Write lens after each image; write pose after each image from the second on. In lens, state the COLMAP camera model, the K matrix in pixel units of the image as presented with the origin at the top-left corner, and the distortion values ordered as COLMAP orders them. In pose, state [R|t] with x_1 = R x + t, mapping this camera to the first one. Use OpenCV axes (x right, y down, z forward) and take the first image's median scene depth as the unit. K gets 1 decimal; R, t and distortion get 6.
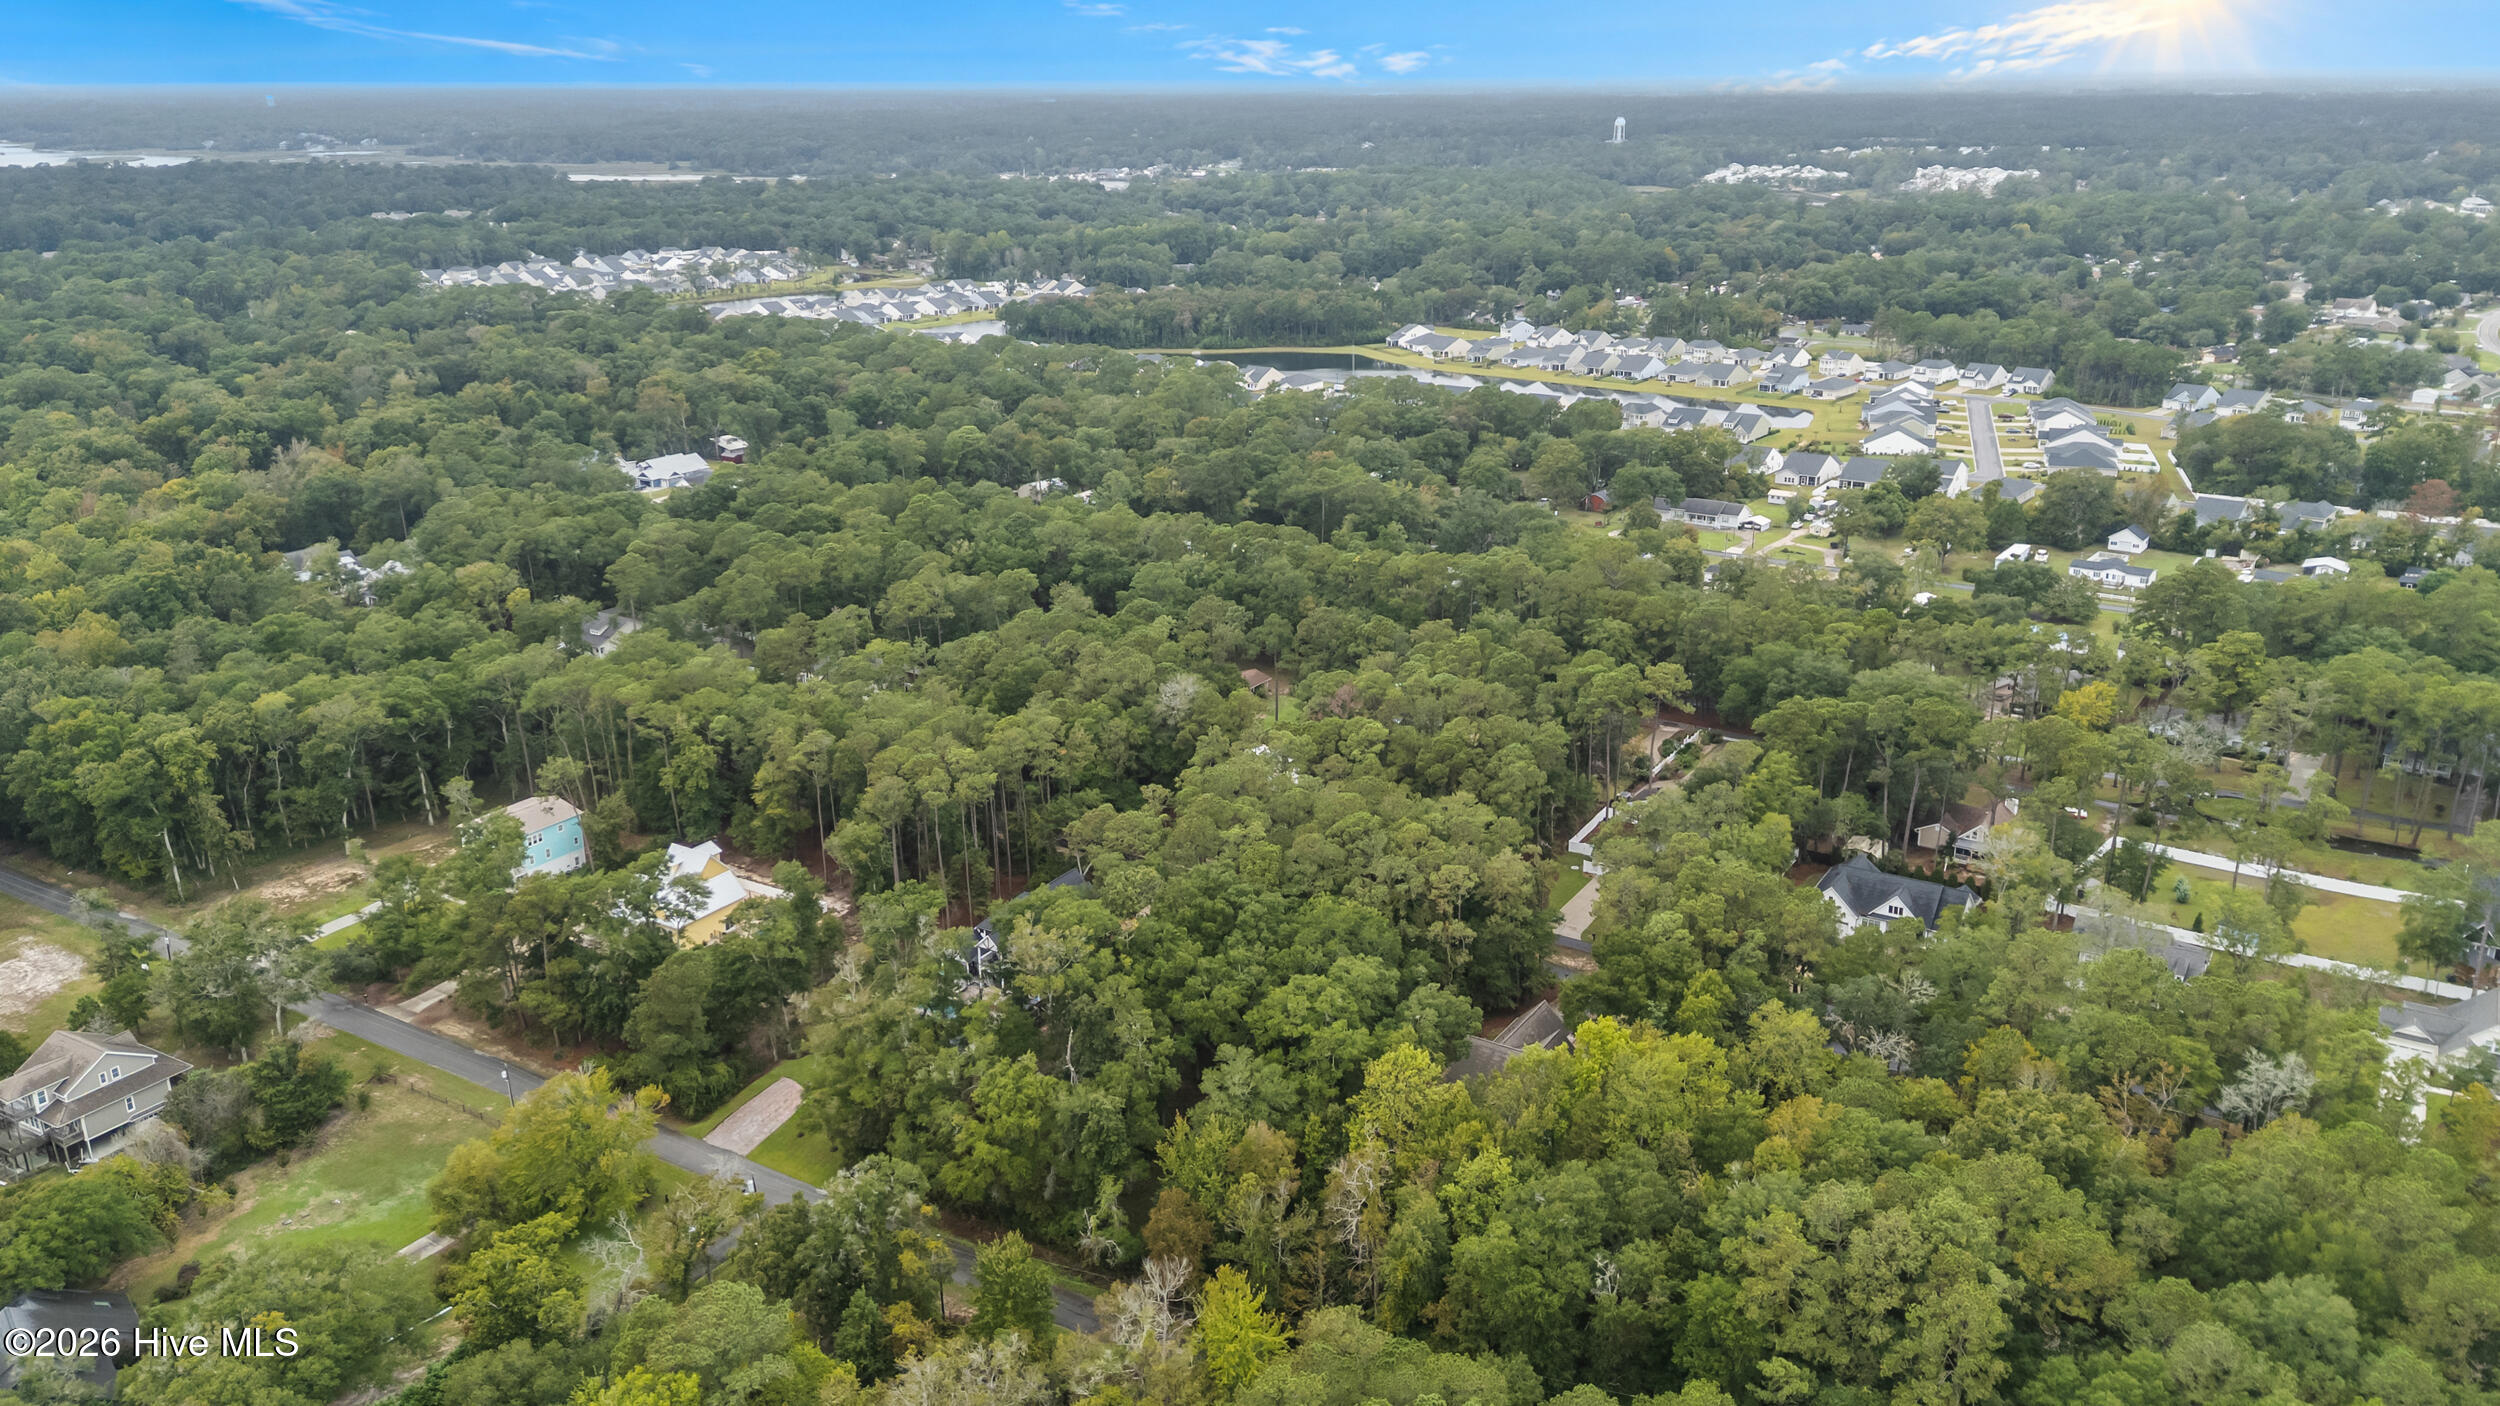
lens RADIAL K [[1826.9, 0, 1250.0], [0, 1826.9, 703.0], [0, 0, 1]] dist [0.037796, -0.001860]
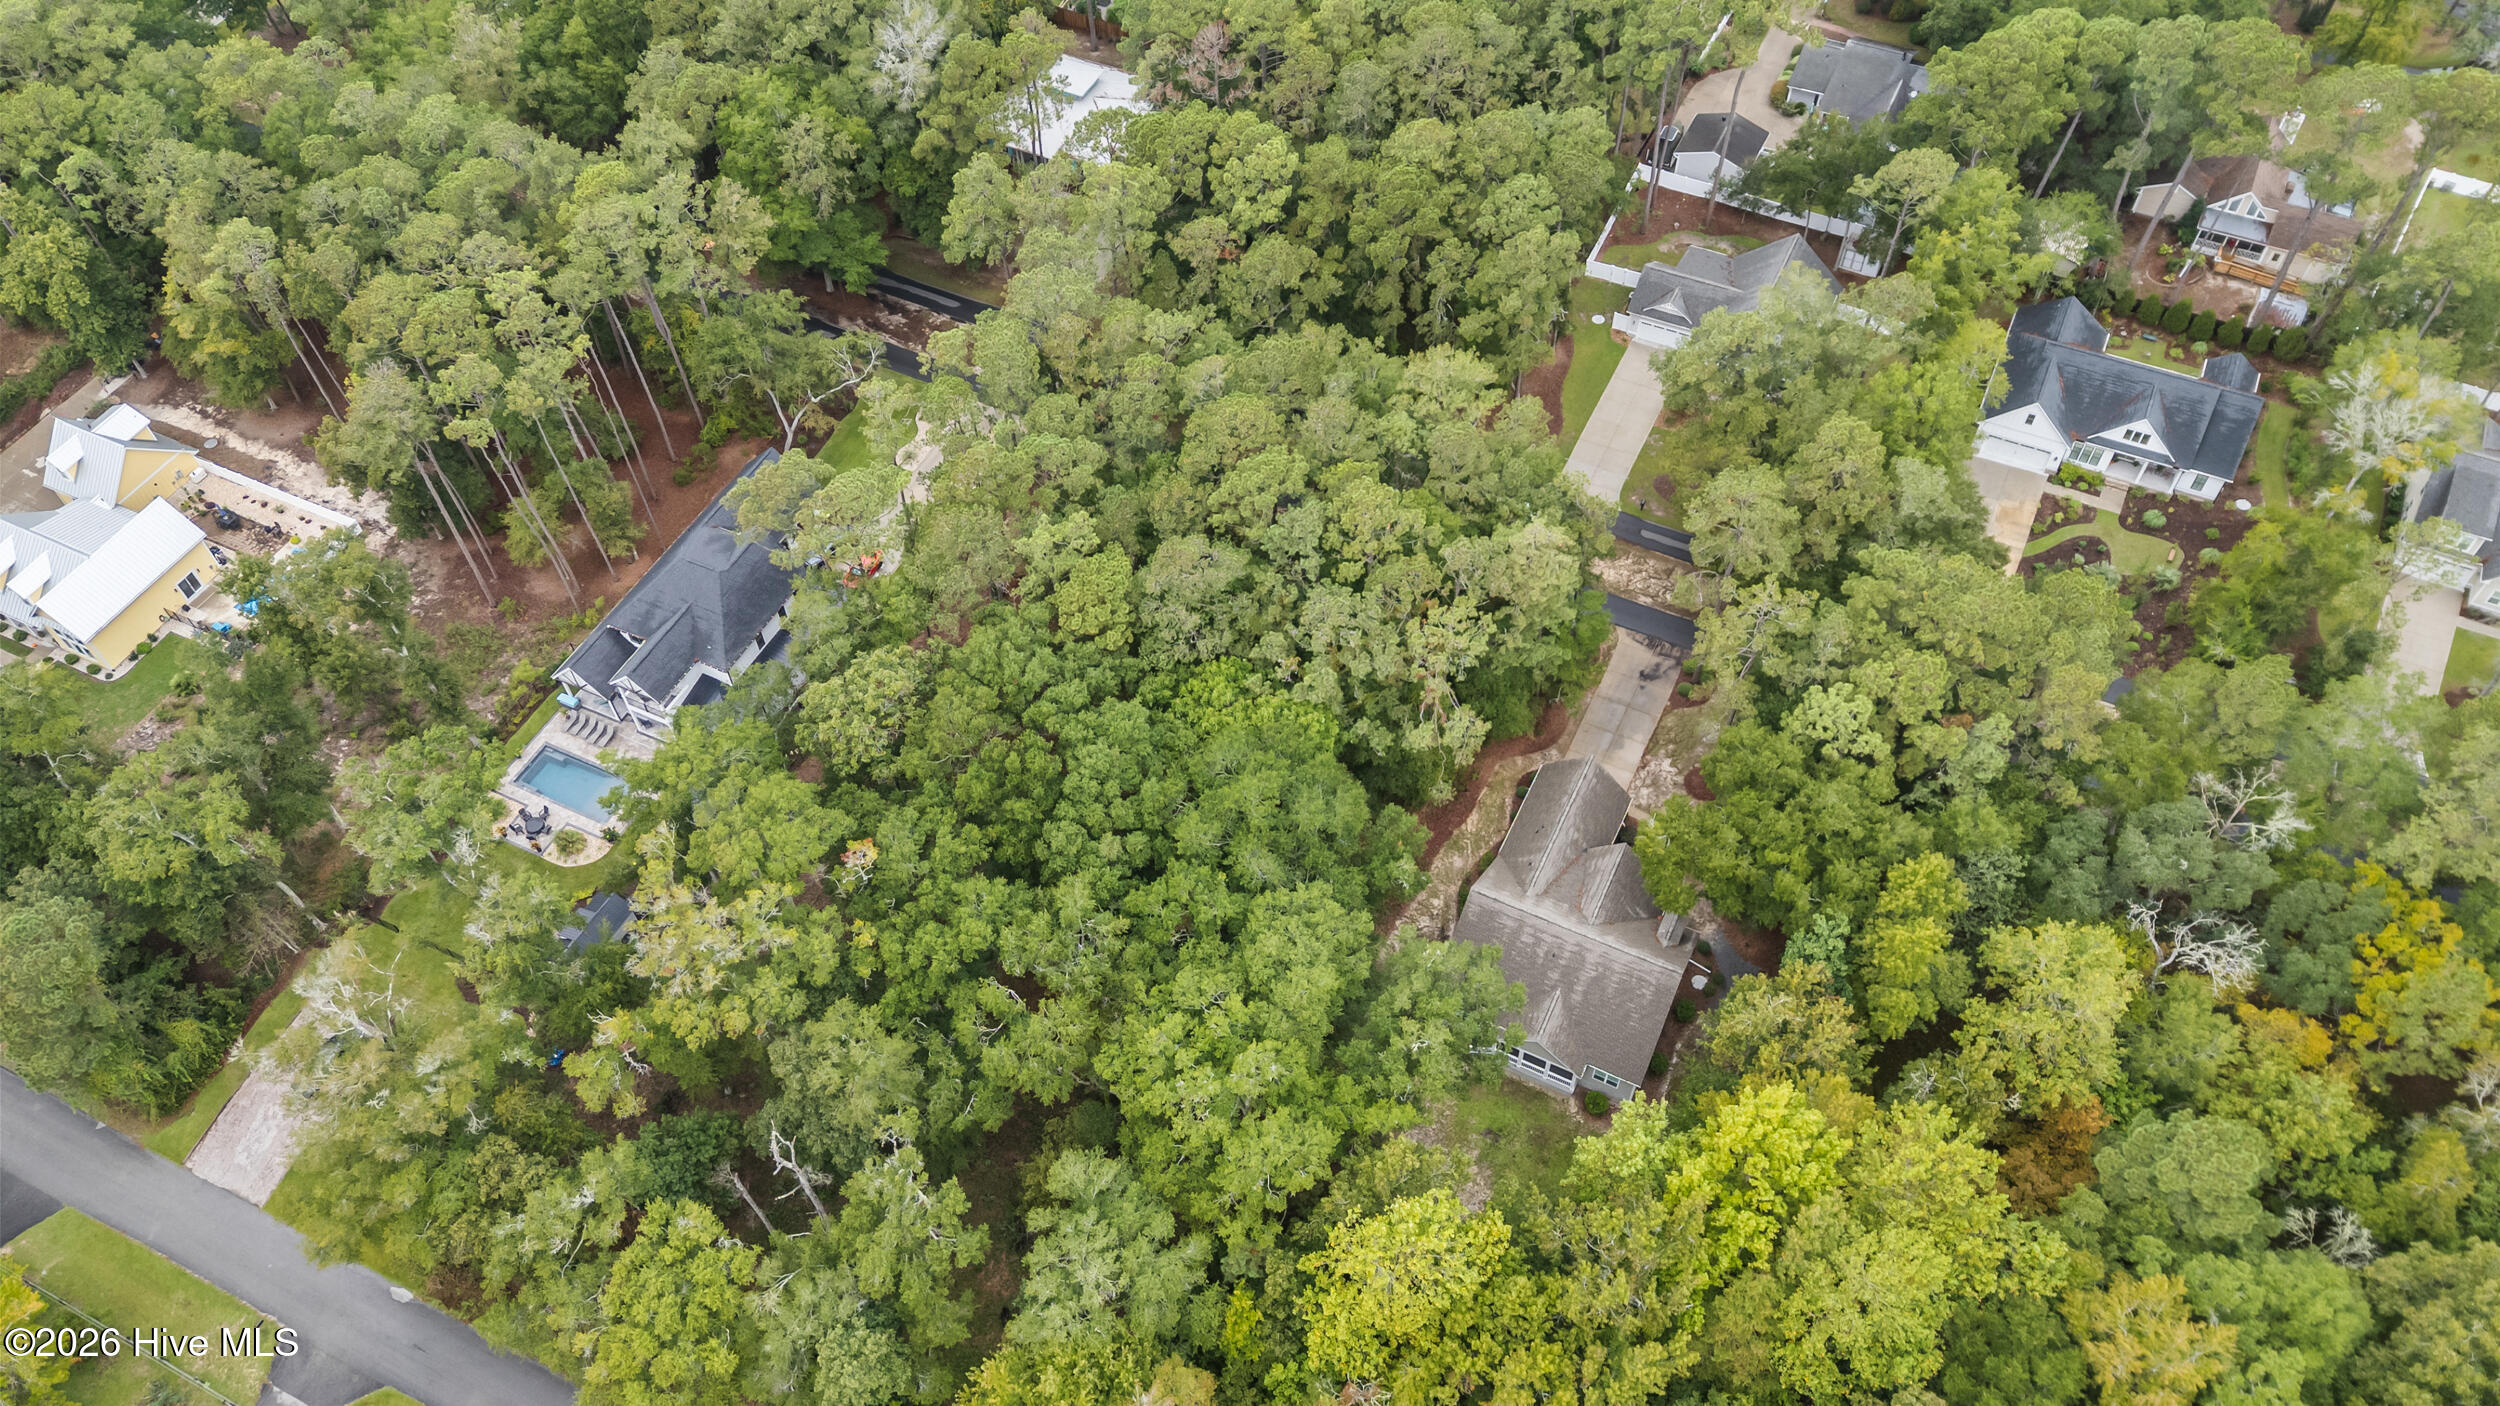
lens RADIAL K [[1826.9, 0, 1250.0], [0, 1826.9, 703.0], [0, 0, 1]] dist [0.037796, -0.001860]
pose [[0.994306, -0.088801, 0.058909, 0.014826], [0.040694, 0.827315, 0.560262, -0.169877], [-0.098488, -0.554675, 0.826218, 0.475978]]
